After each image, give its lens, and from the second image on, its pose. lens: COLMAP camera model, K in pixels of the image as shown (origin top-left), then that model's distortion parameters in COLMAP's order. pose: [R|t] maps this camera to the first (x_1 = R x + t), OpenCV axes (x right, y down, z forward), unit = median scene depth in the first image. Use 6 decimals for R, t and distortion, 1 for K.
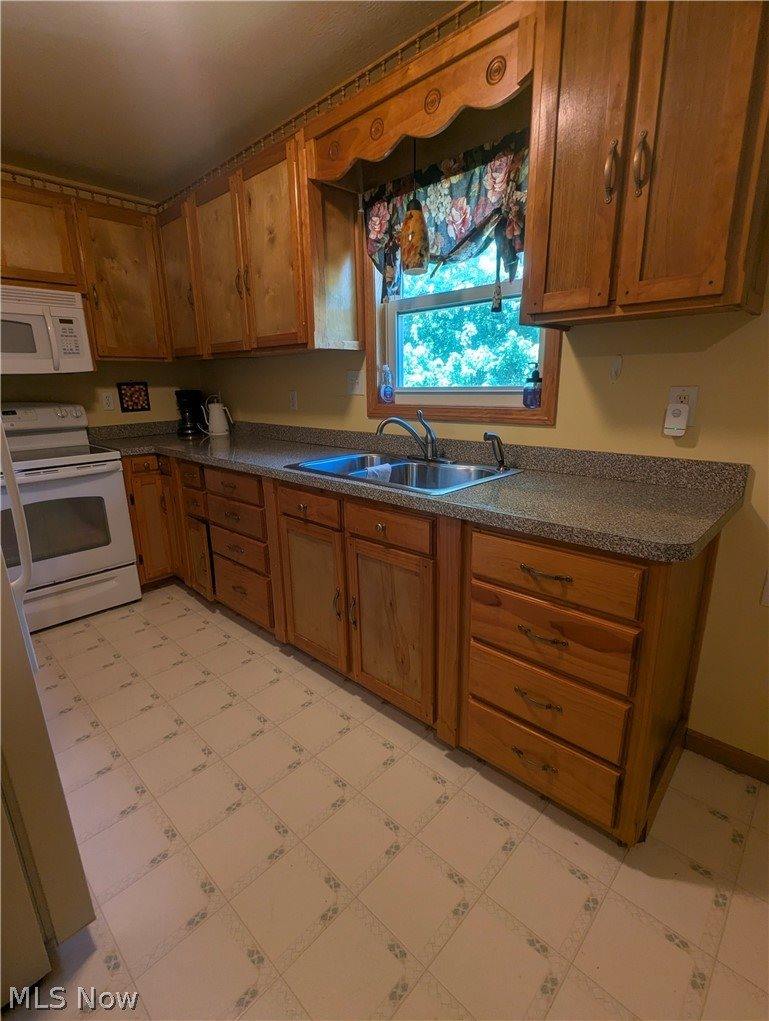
lens RADIAL K [[482.9, 0, 384.5], [0, 482.9, 510.5], [0, 0, 1]] dist [0.003601, 0.000381]
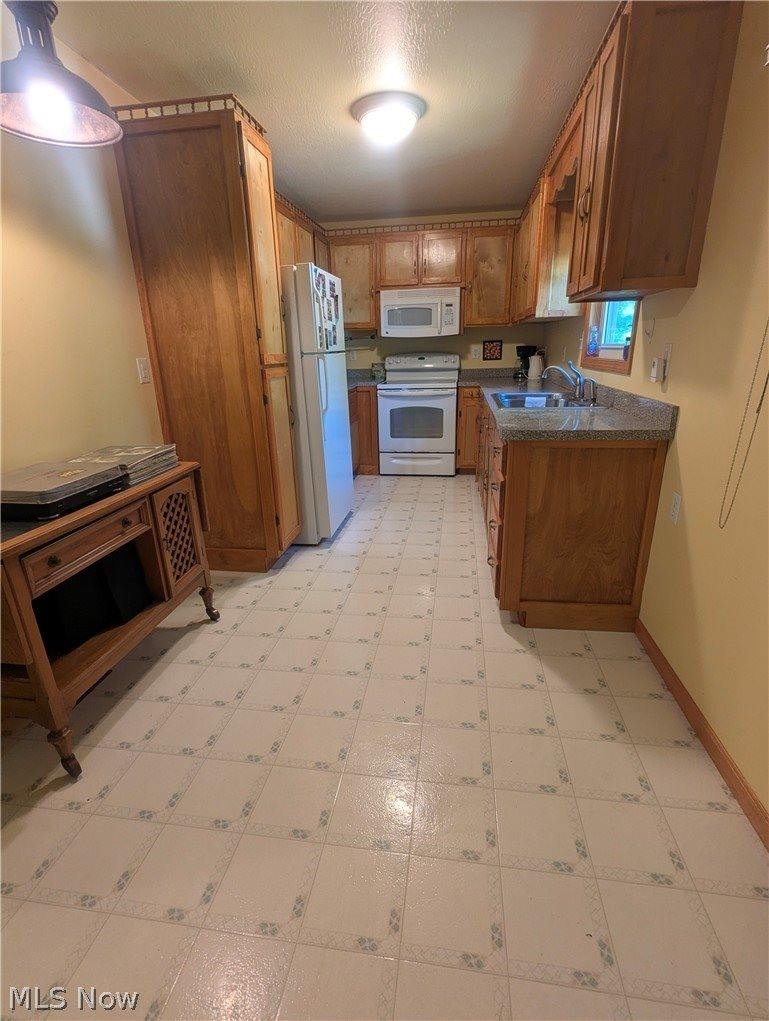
lens RADIAL K [[482.9, 0, 384.5], [0, 482.9, 510.5], [0, 0, 1]] dist [0.003601, 0.000381]
pose [[0.580388, 0.263826, -0.770419, 0.783197], [-0.196103, 0.963505, 0.182215, 0.051210], [0.790375, 0.045326, 0.610944, -0.222102]]
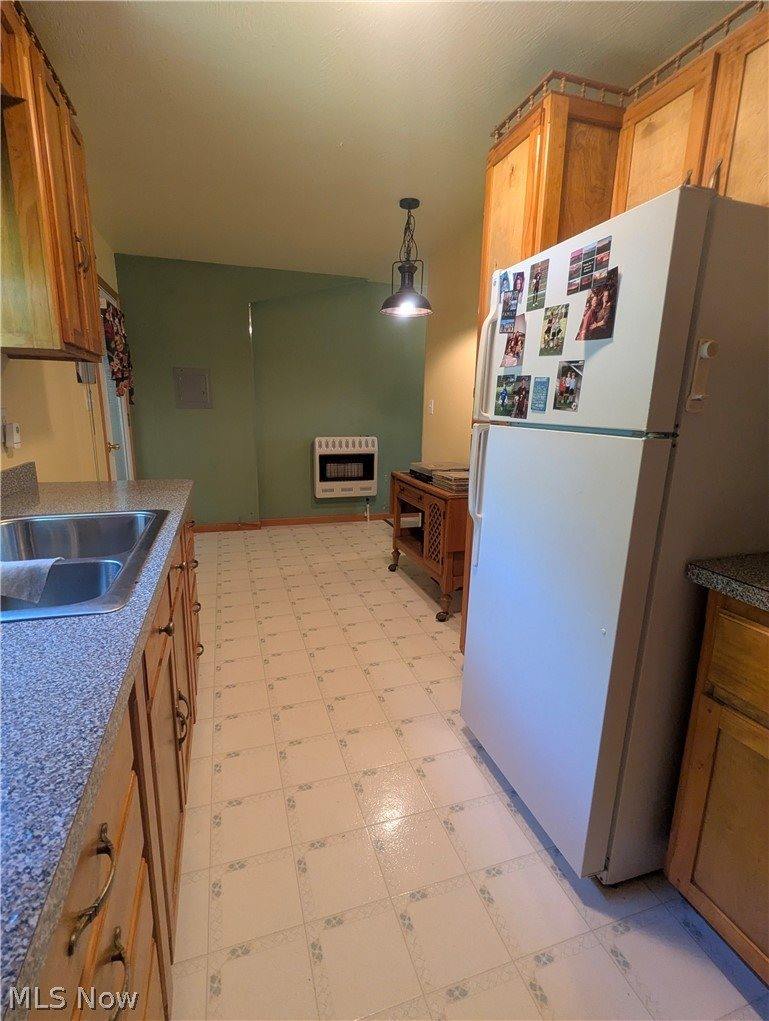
lens RADIAL K [[482.9, 0, 384.5], [0, 482.9, 510.5], [0, 0, 1]] dist [0.003601, 0.000381]
pose [[-0.882403, -0.106091, 0.458376, -0.472786], [0.115810, 0.895295, 0.430156, -0.257381], [-0.456018, 0.432656, -0.777725, 0.956494]]
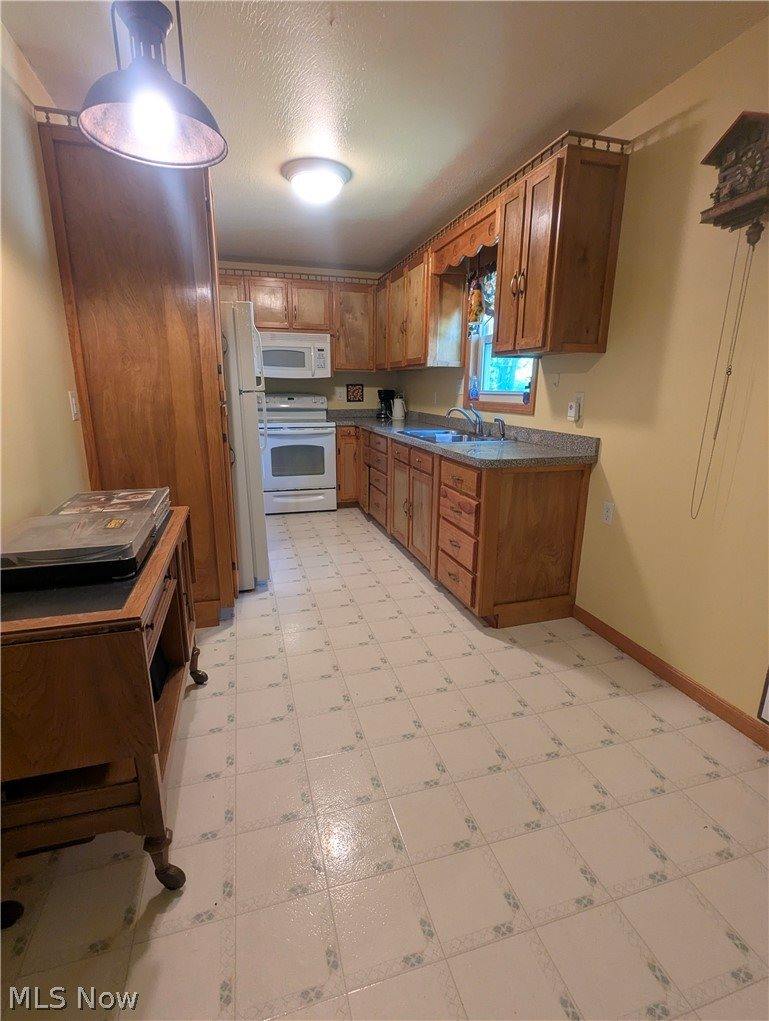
lens RADIAL K [[482.9, 0, 384.5], [0, 482.9, 510.5], [0, 0, 1]] dist [0.003601, 0.000381]
pose [[0.867663, 0.145354, -0.475430, 0.543623], [-0.149493, 0.988327, 0.029338, 0.128611], [0.474144, 0.045618, 0.879264, -0.499808]]
